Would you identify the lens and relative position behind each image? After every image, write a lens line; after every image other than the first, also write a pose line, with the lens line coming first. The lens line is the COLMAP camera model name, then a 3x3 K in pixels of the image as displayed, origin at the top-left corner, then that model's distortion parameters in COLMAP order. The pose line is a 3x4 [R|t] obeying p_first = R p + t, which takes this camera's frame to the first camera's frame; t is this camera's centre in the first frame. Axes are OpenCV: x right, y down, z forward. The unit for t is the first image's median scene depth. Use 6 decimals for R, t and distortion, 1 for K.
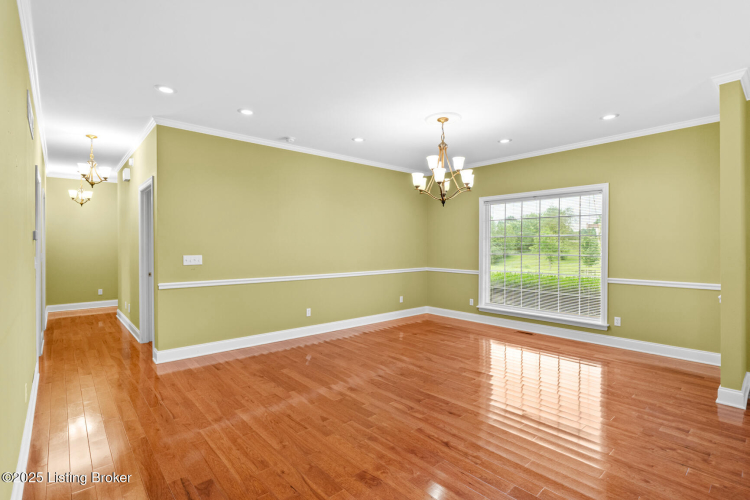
lens RADIAL K [[363.4, 0, 376.4], [0, 363.4, 251.3], [0, 0, 1]] dist [0.002074, 0.000142]
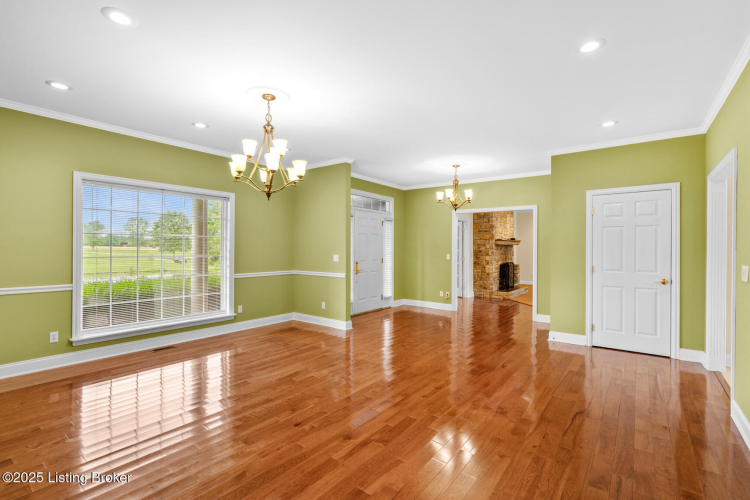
lens RADIAL K [[339.3, 0, 384.7], [0, 339.3, 246.6], [0, 0, 1]] dist [-0.003965, 0.000315]
pose [[-0.200970, 0.006059, 0.979579, -0.645520], [0.008741, 0.999952, -0.004392, -0.008367], [-0.979558, 0.007680, -0.201014, 0.894605]]
